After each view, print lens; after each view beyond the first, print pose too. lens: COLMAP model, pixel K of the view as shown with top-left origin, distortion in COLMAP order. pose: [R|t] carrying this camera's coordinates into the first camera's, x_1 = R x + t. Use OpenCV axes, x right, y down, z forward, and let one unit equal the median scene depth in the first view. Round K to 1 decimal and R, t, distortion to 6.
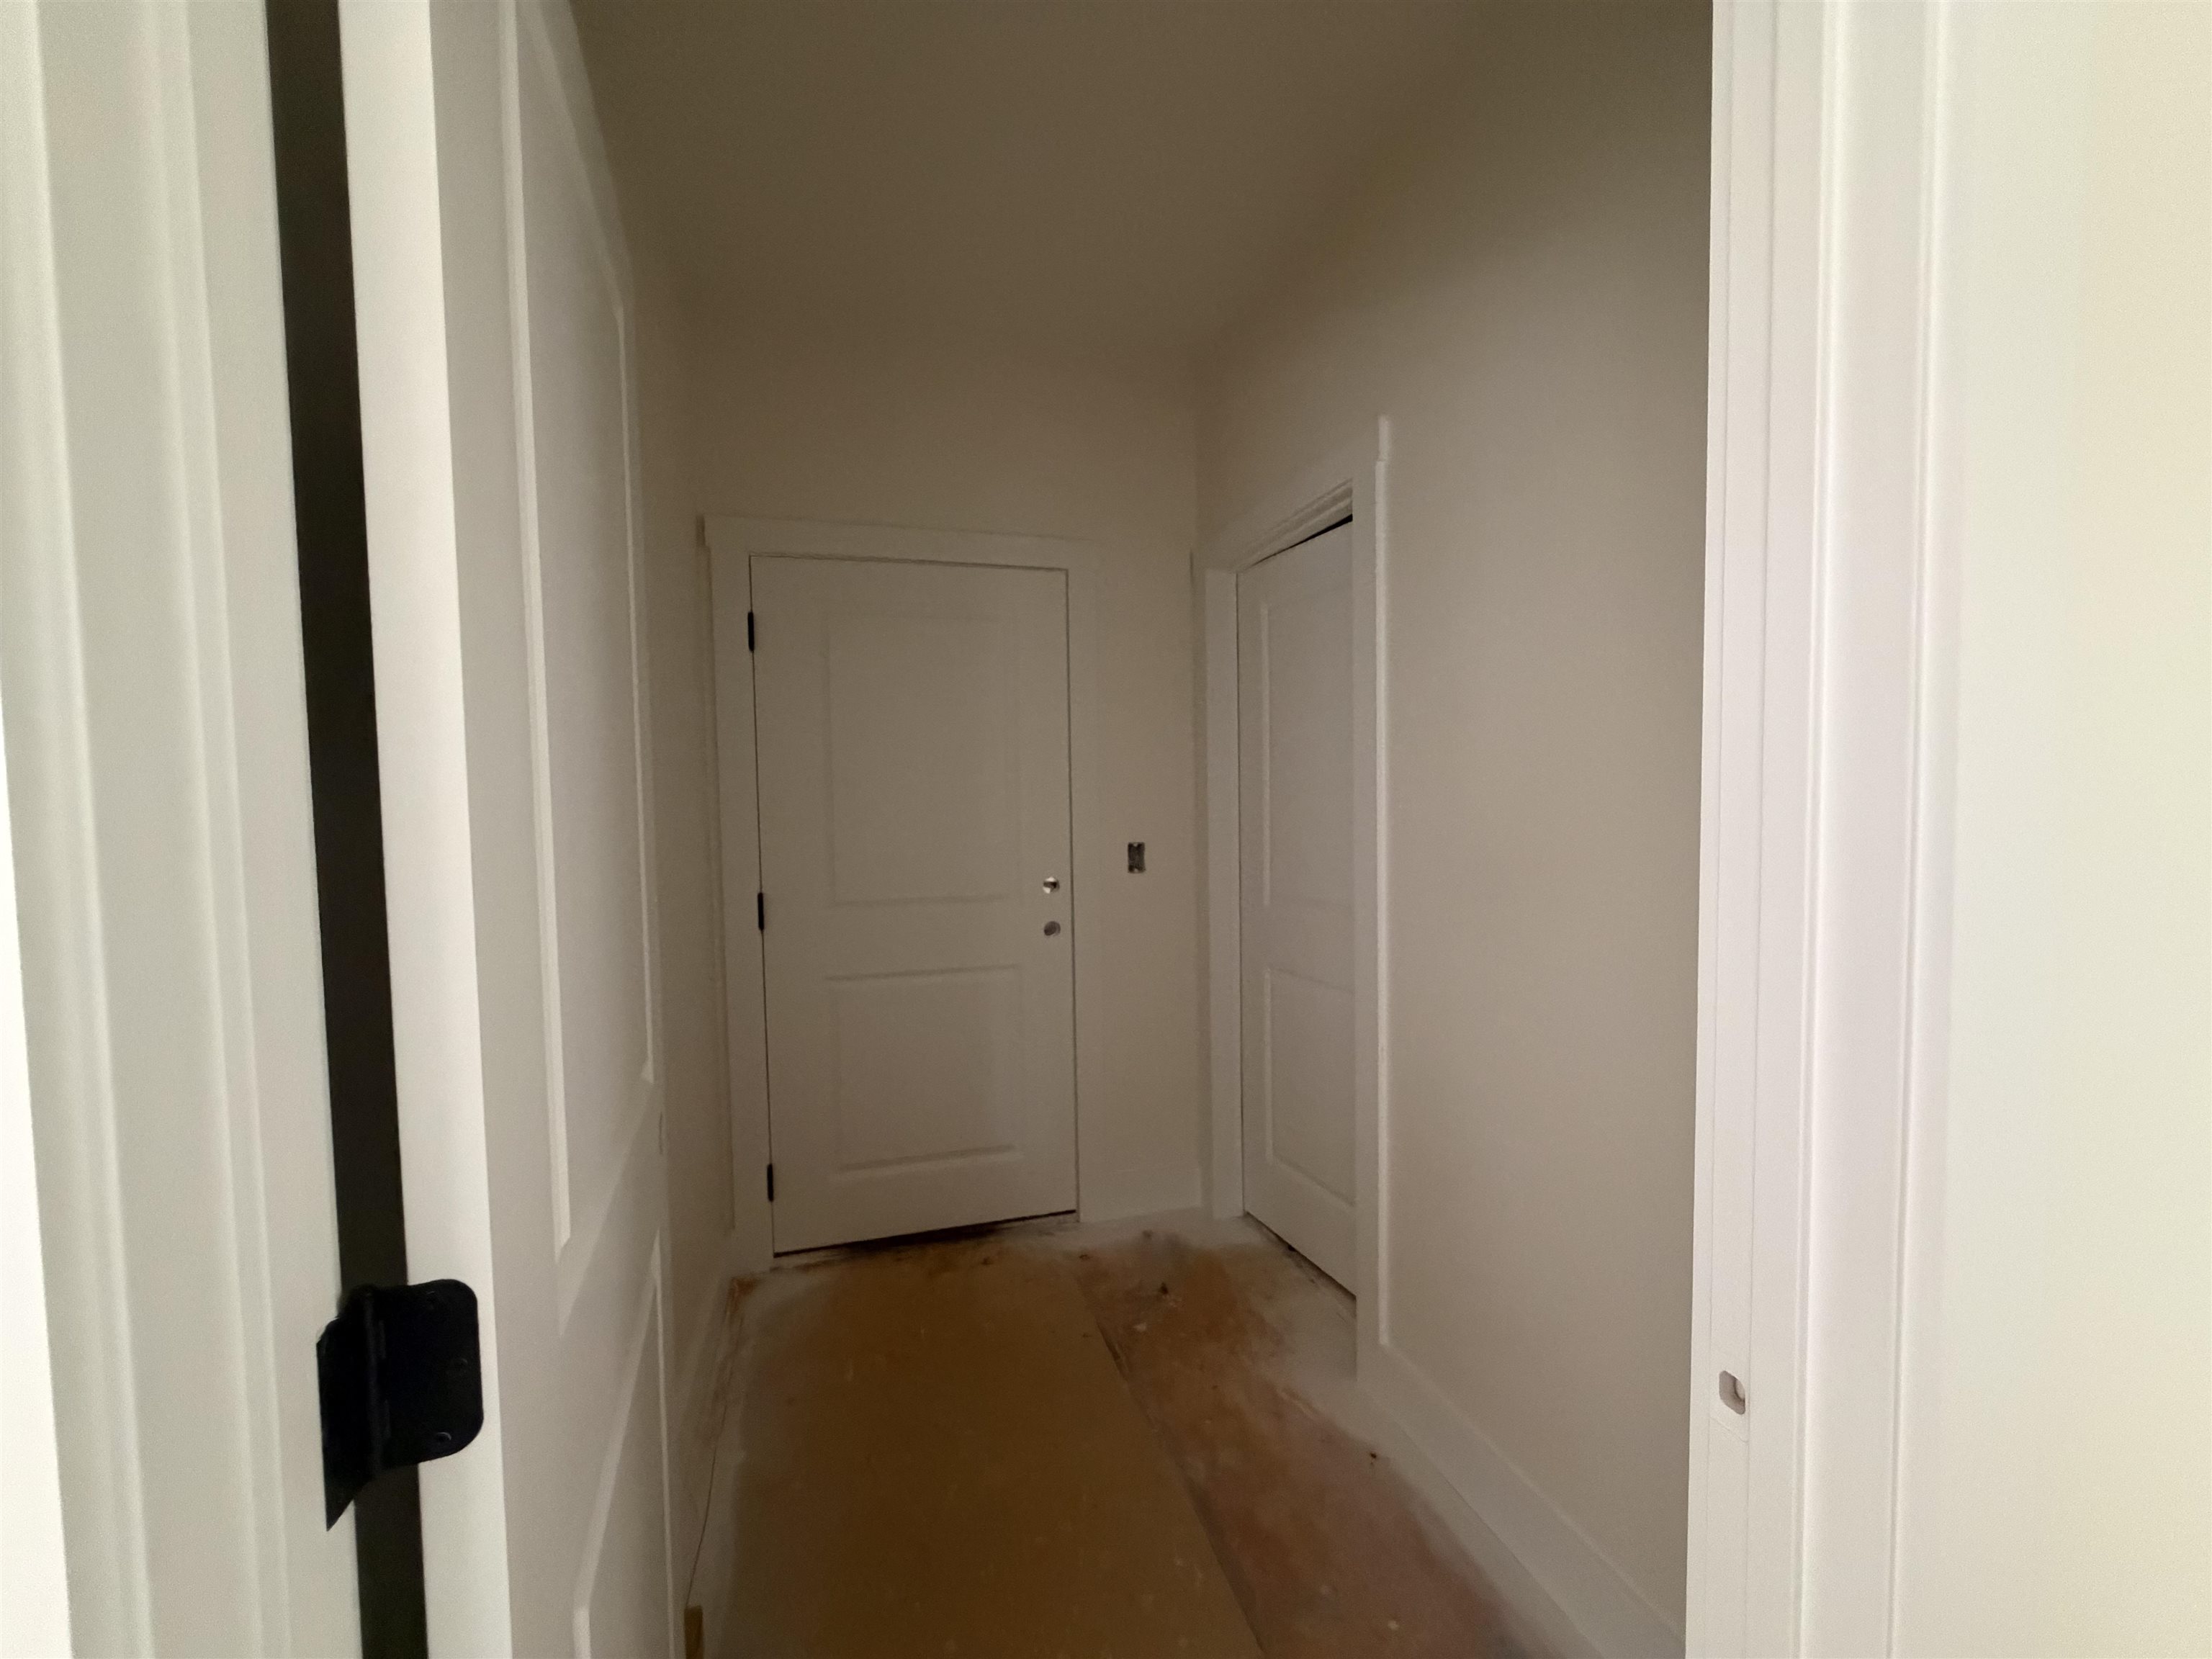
lens RADIAL K [[881.7, 0, 1103.1], [0, 881.7, 830.5], [0, 0, 1]] dist [0.001205, -0.000049]
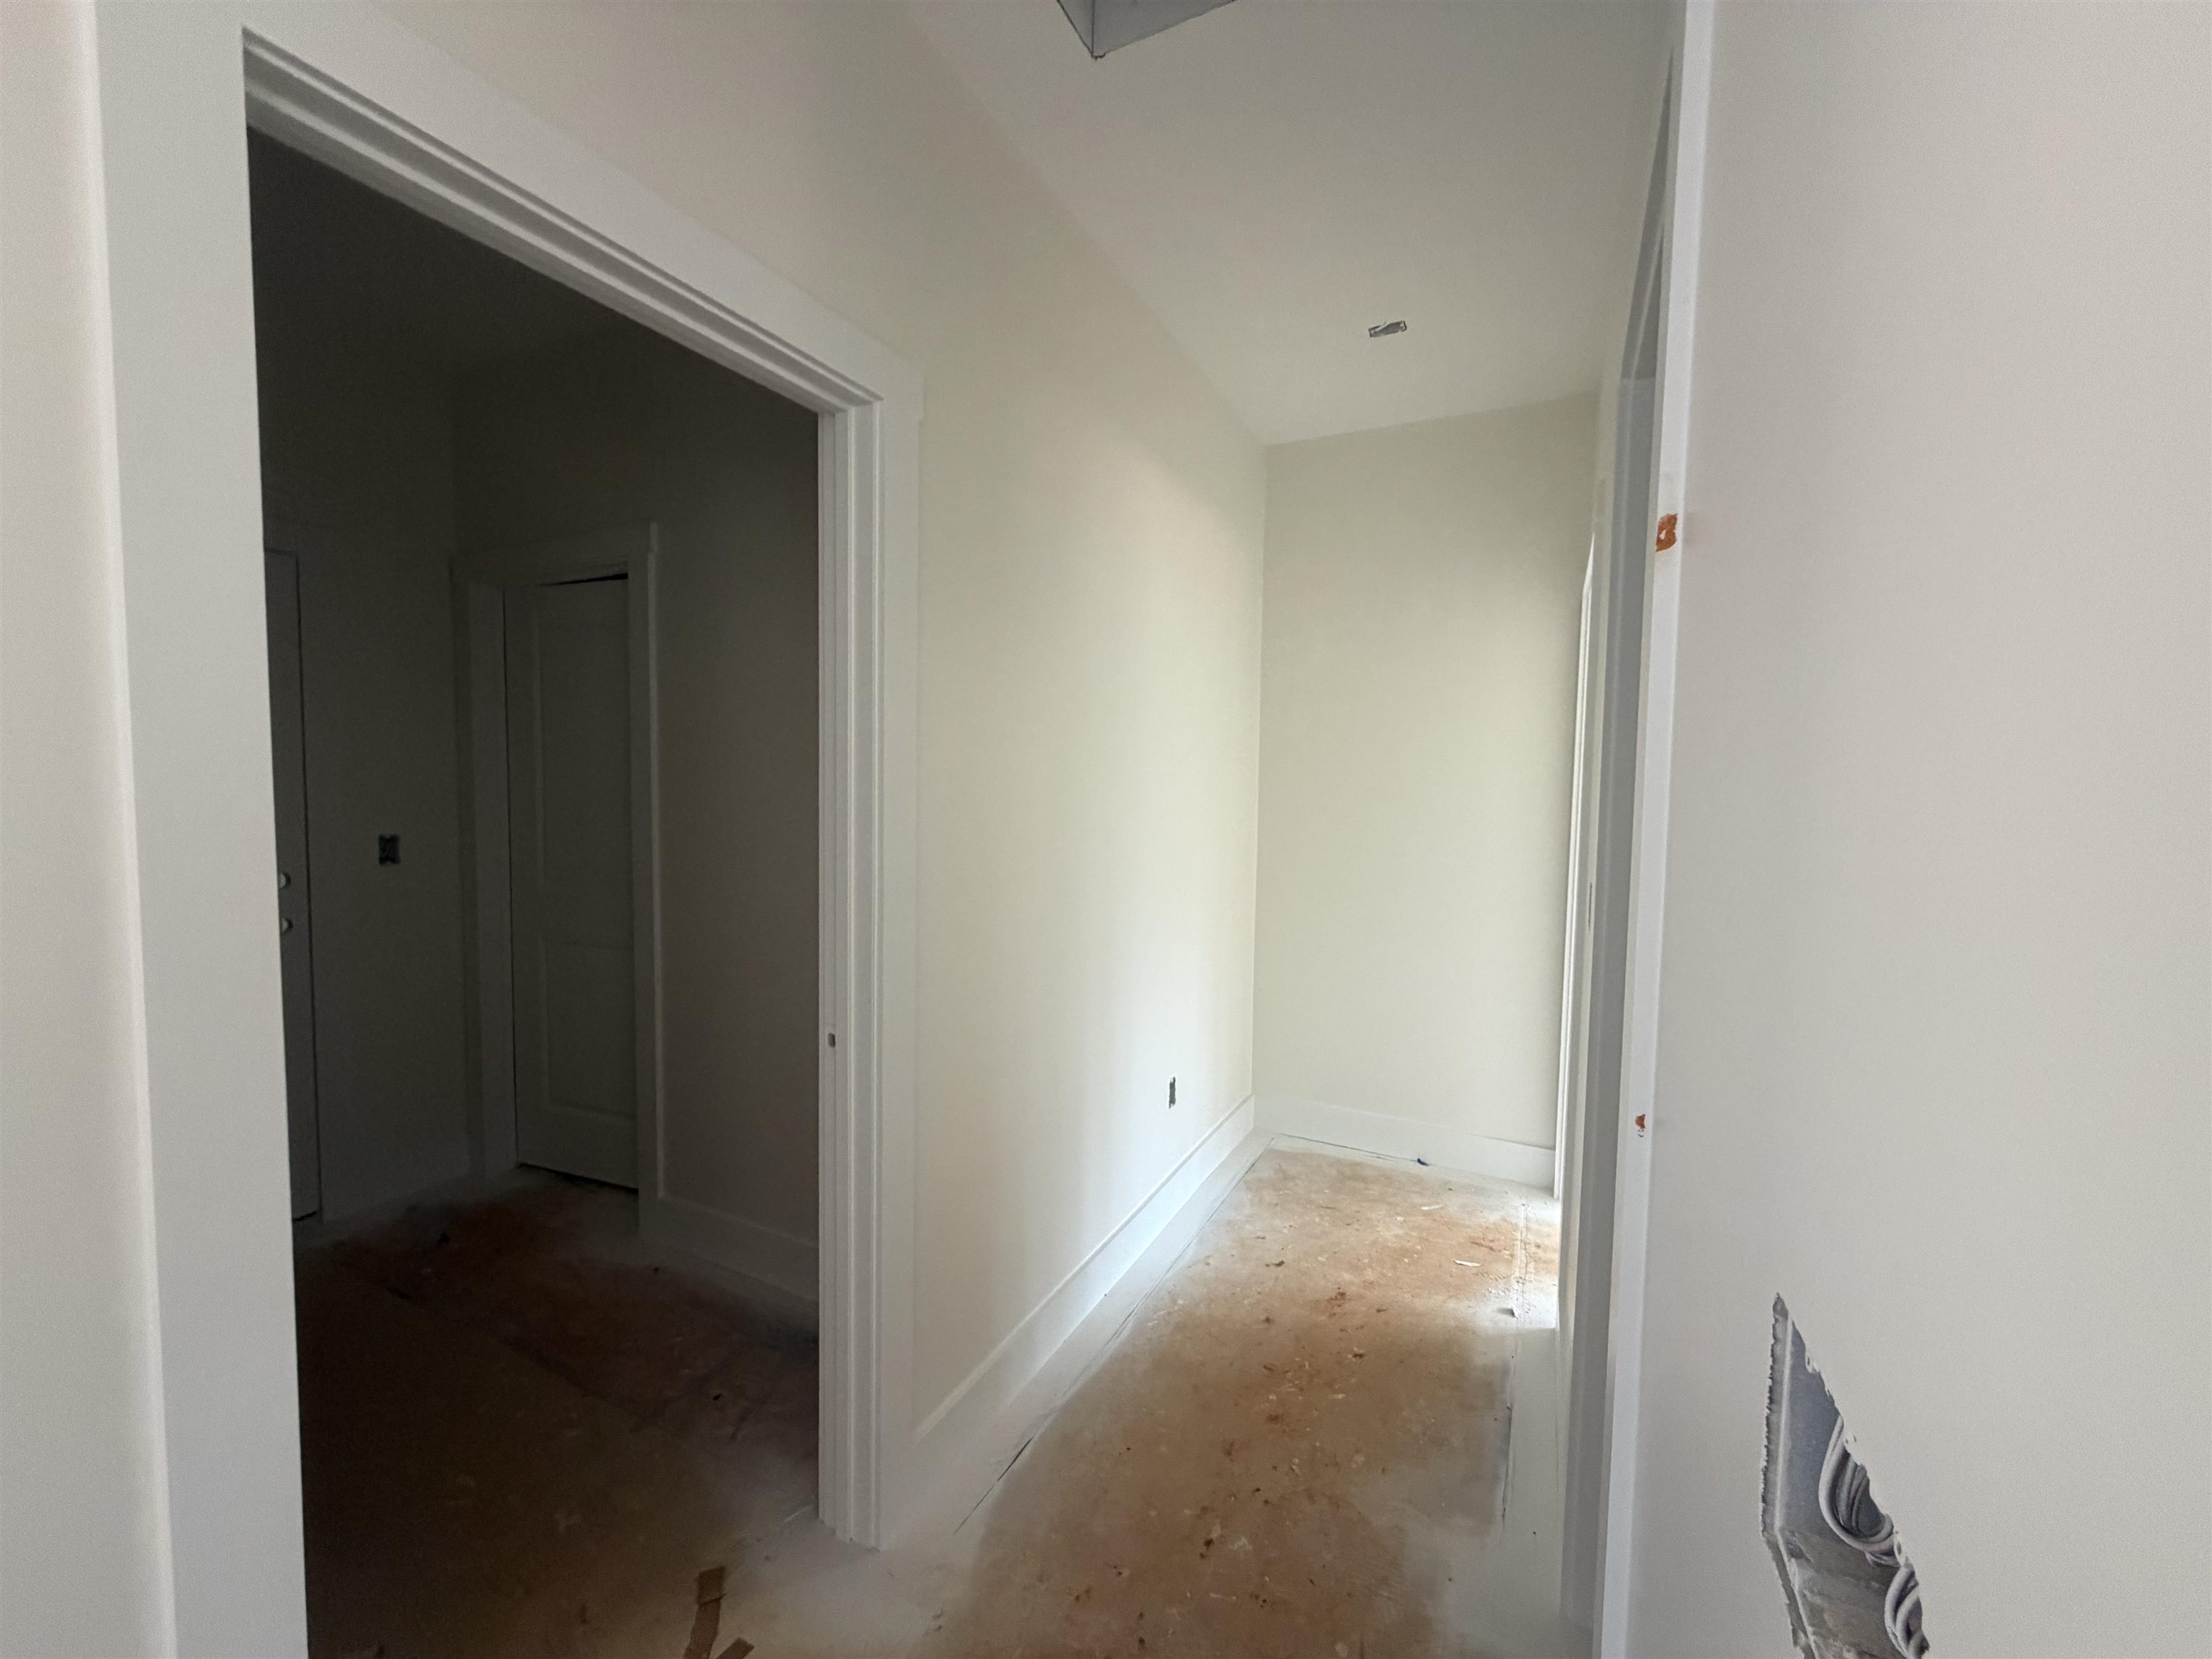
lens RADIAL K [[881.7, 0, 1103.1], [0, 881.7, 830.5], [0, 0, 1]] dist [0.001205, -0.000049]
pose [[0.687919, -0.014795, 0.725637, -0.159661], [0.006424, 0.999877, 0.014296, -0.000960], [-0.725759, -0.005173, 0.687929, -0.356862]]
